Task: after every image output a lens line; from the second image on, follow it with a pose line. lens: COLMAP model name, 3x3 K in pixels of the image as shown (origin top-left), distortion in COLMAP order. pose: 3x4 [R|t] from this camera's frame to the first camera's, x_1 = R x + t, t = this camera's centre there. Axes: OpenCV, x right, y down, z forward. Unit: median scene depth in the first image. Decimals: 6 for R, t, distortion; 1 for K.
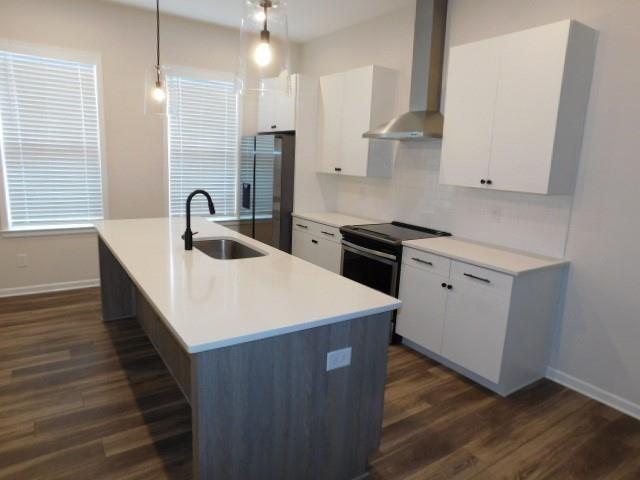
lens RADIAL K [[421.4, 0, 323.6], [0, 421.4, 239.7], [0, 0, 1]] dist [-0.074923, 0.066237]
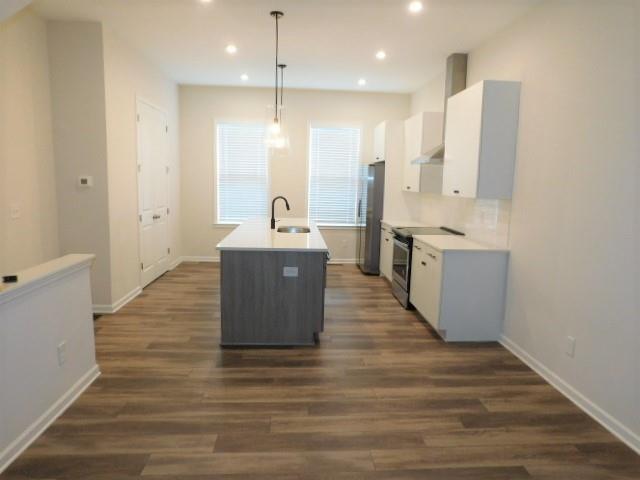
lens RADIAL K [[421.4, 0, 323.6], [0, 421.4, 239.7], [0, 0, 1]] dist [-0.074923, 0.066237]
pose [[0.862856, 0.048442, -0.503123, 0.731228], [-0.083631, 0.995360, -0.047590, 0.129170], [0.498483, 0.083140, 0.862904, -0.432346]]
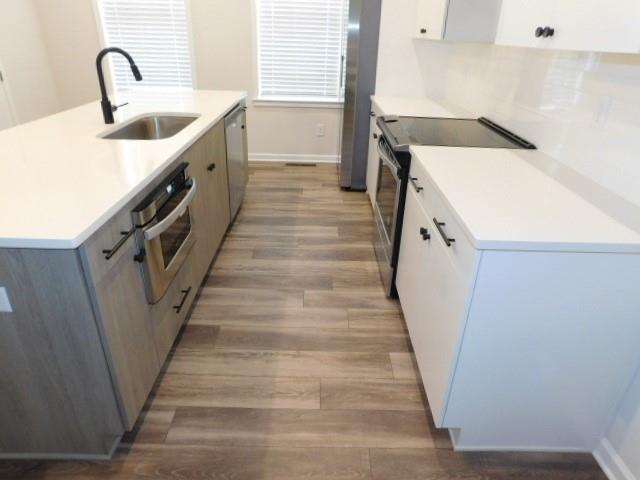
lens RADIAL K [[421.4, 0, 323.6], [0, 421.4, 239.7], [0, 0, 1]] dist [-0.074923, 0.066237]
pose [[0.827732, 0.234583, -0.509737, 0.478259], [-0.099757, 0.955468, 0.277720, -0.026048], [0.552186, -0.179028, 0.814273, 0.471610]]
